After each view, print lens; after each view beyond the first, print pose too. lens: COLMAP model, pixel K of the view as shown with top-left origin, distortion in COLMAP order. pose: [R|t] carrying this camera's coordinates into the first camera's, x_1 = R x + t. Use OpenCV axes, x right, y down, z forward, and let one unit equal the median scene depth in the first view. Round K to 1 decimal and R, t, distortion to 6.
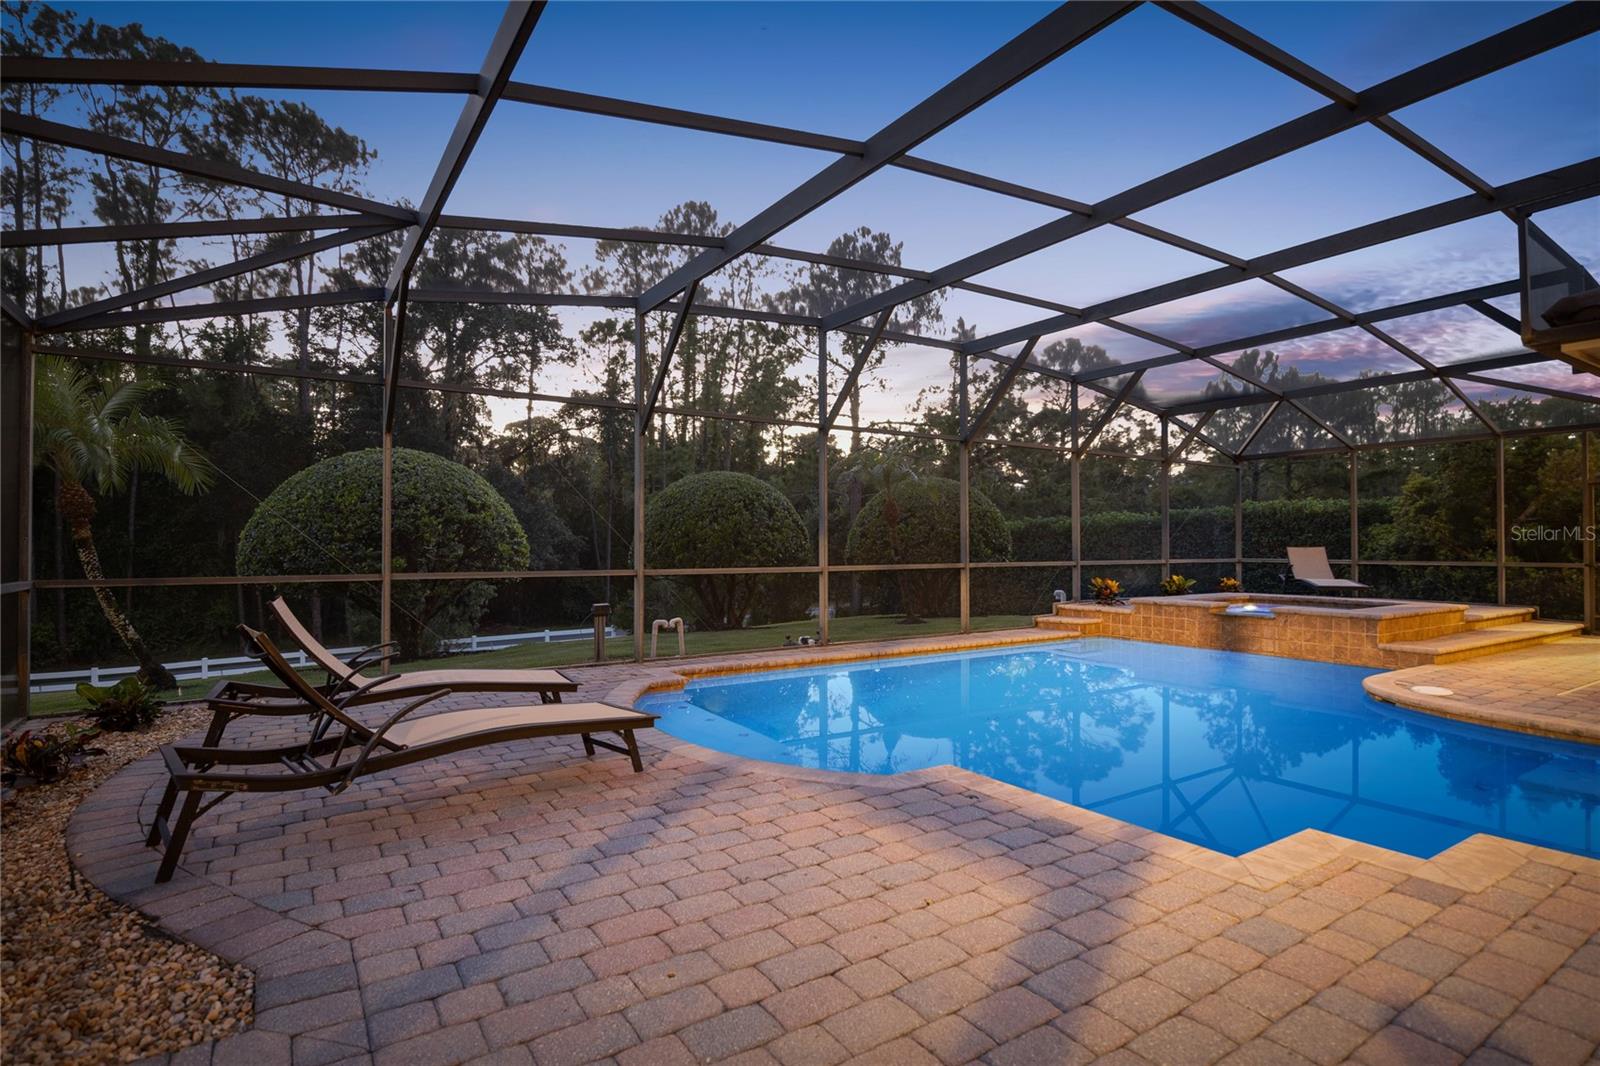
lens RADIAL K [[803.7, 0, 803.9], [0, 803.7, 531.8], [0, 0, 1]] dist [0.017223, -0.000086]
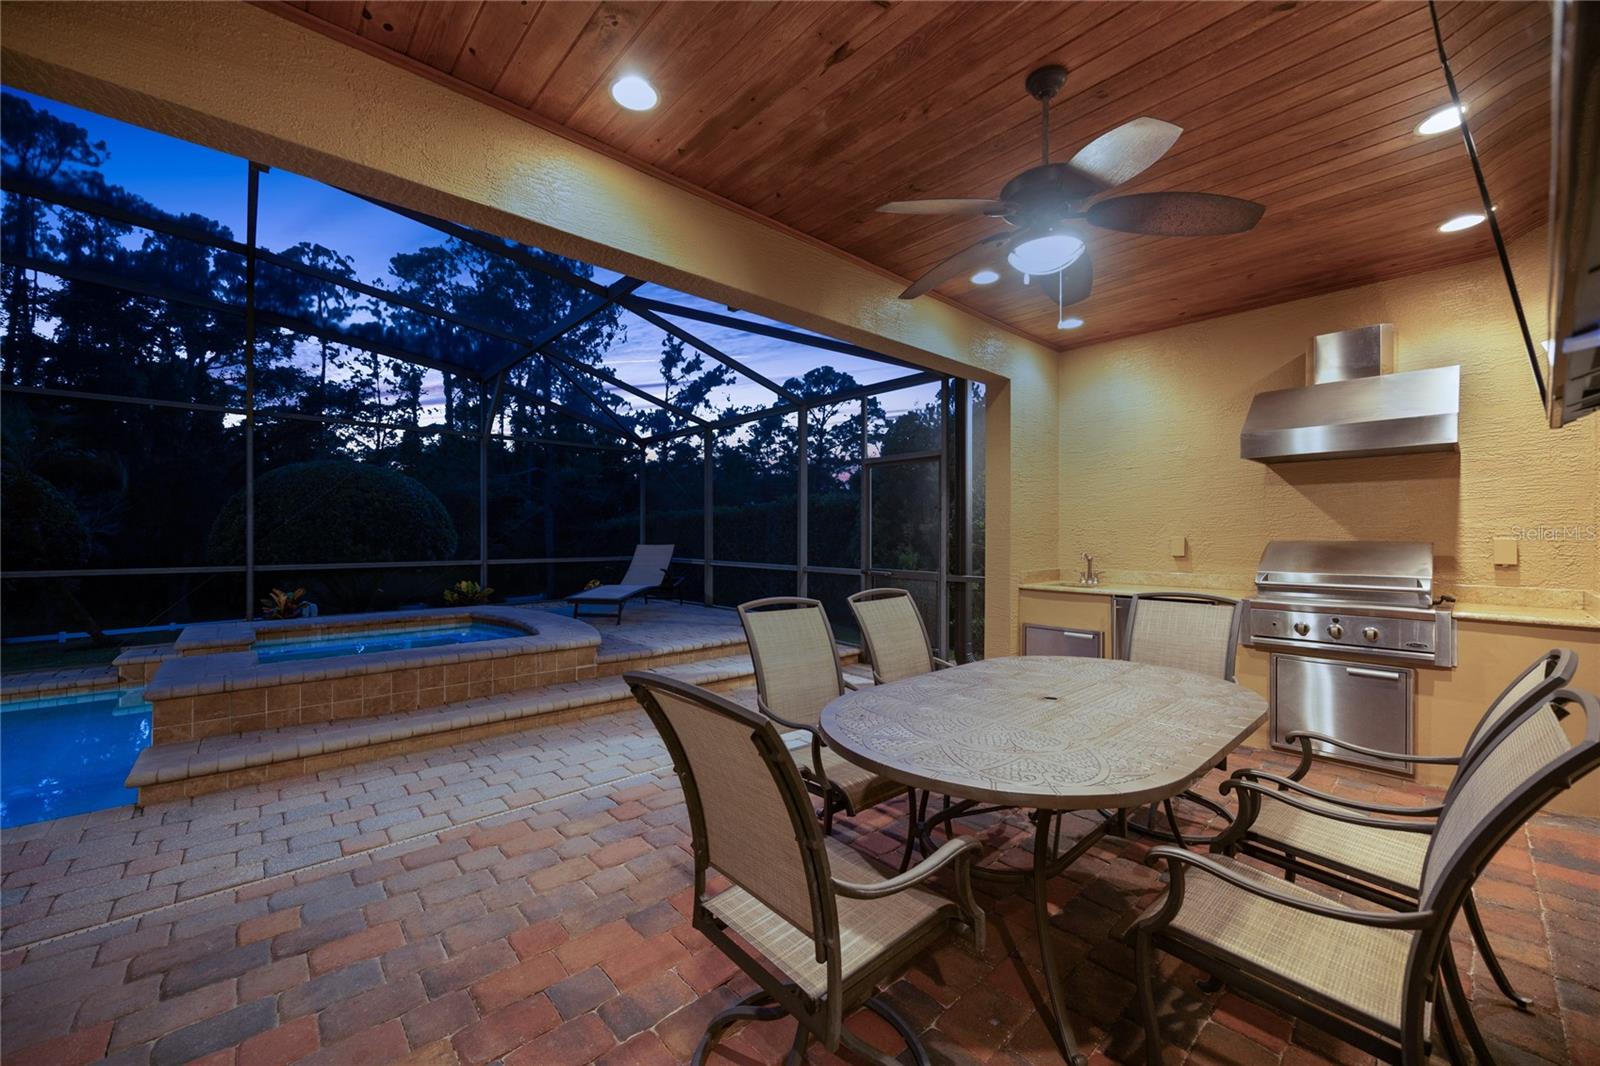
lens RADIAL K [[610.6, 0, 811.8], [0, 610.6, 540.2], [0, 0, 1]] dist [-0.002119, -0.000205]
pose [[0.985579, 0.005779, 0.169120, 1.674583], [-0.009552, 0.999723, 0.021508, -0.005640], [-0.168949, -0.022813, 0.985361, 0.896848]]
